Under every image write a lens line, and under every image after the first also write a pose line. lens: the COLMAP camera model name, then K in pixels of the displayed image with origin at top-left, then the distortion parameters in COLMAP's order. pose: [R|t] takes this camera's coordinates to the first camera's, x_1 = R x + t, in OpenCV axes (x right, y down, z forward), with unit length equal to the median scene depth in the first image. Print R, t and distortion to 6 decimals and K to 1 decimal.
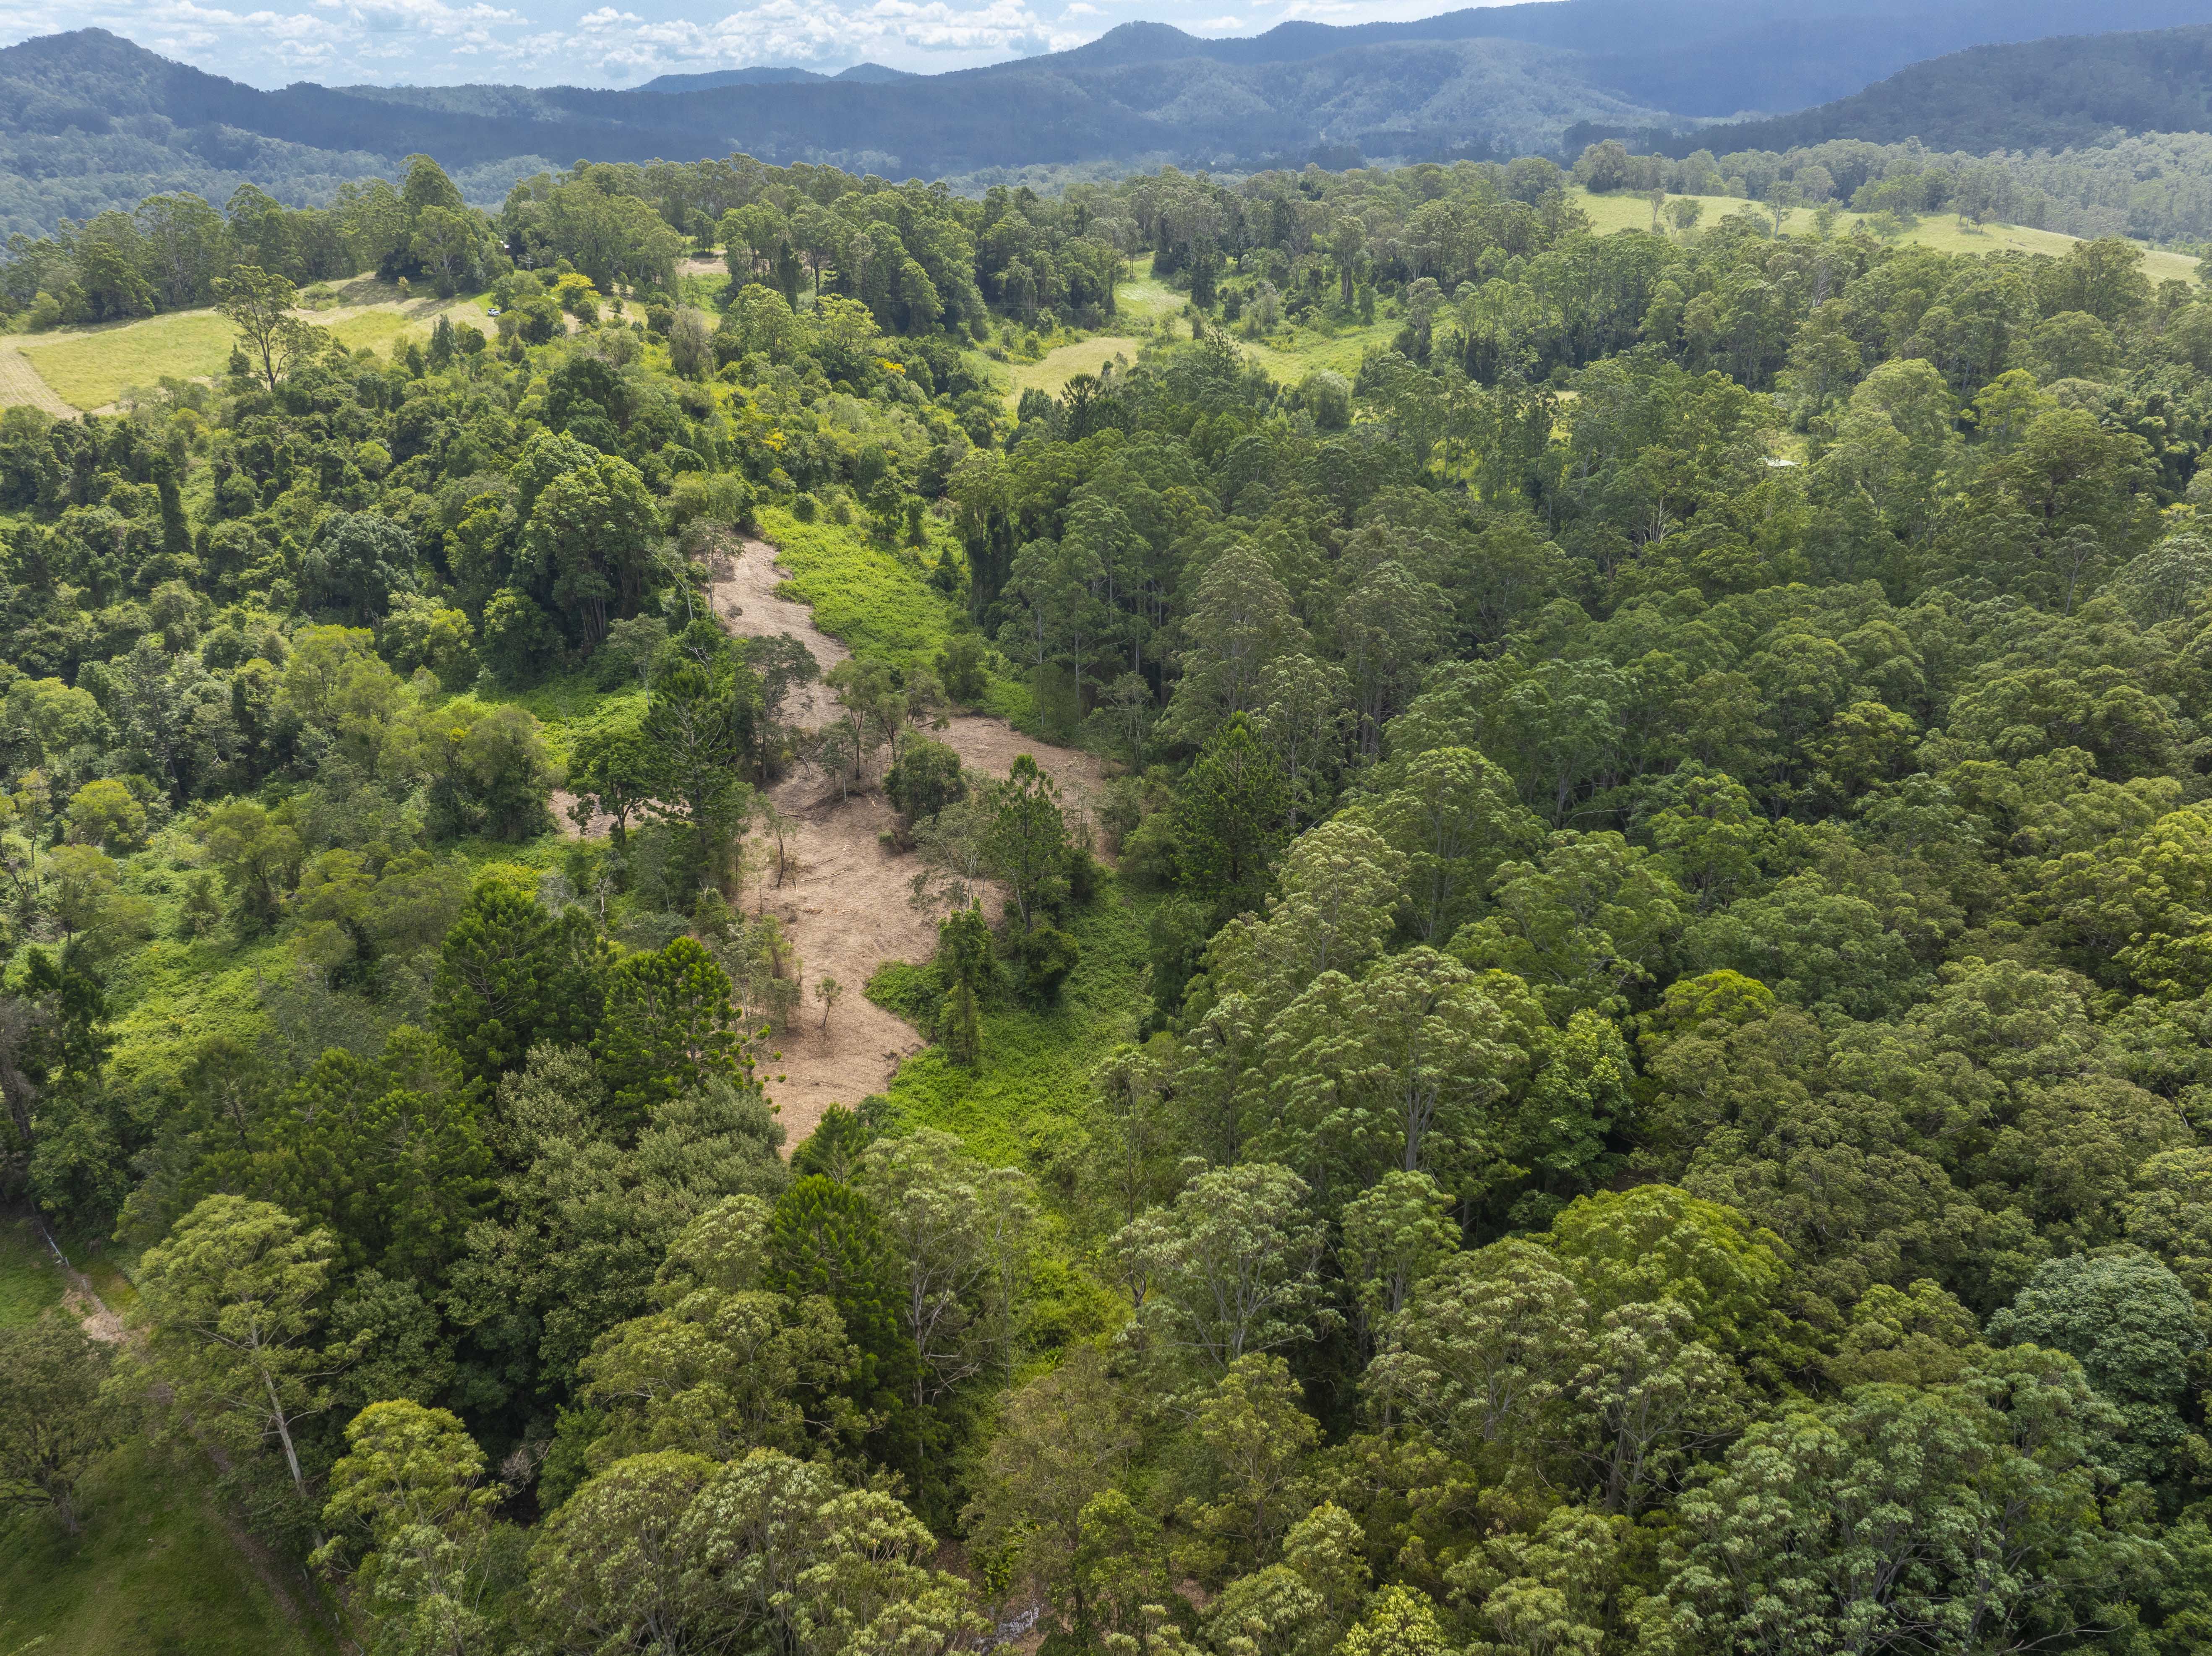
lens RADIAL K [[1570.3, 0, 1125.6], [0, 1570.3, 822.3], [0, 0, 1]] dist [-0.032956, -0.002822]
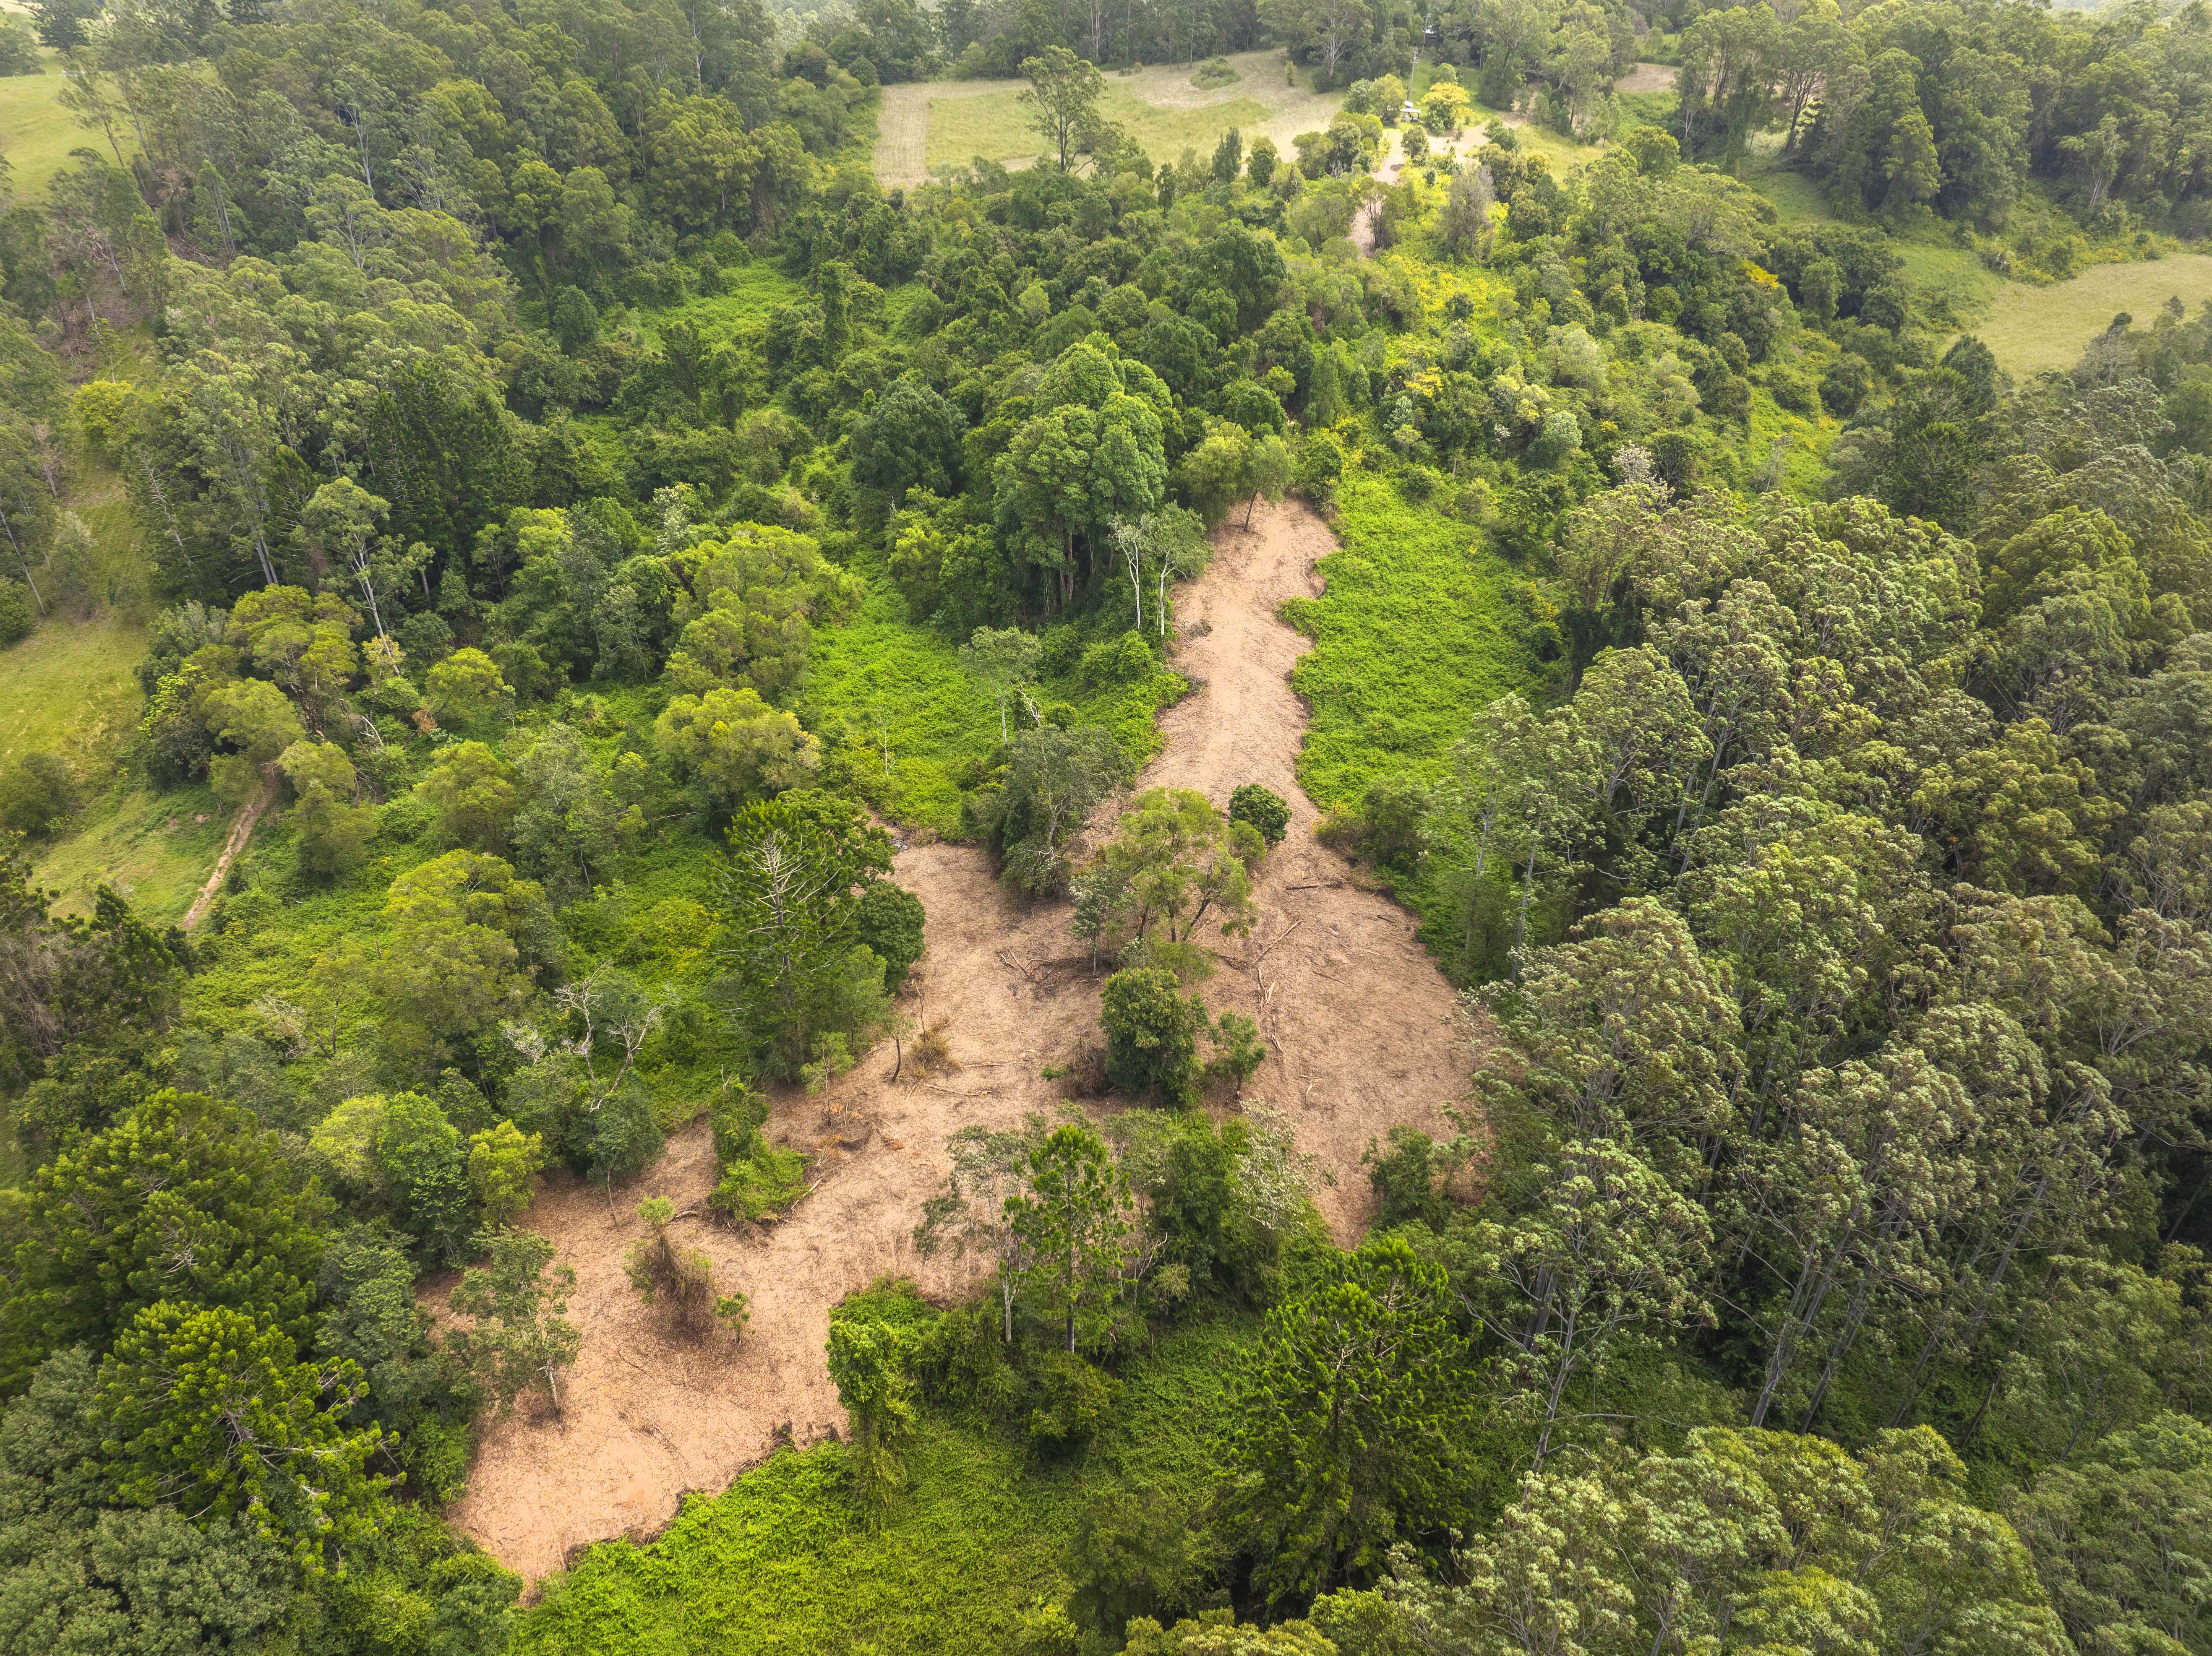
lens RADIAL K [[1570.3, 0, 1125.6], [0, 1570.3, 822.3], [0, 0, 1]] dist [-0.032956, -0.002822]
pose [[0.757107, 0.365284, -0.541624, 0.147685], [-0.280529, 0.930525, 0.235431, -0.186586], [0.589994, -0.026305, 0.806979, 0.308584]]
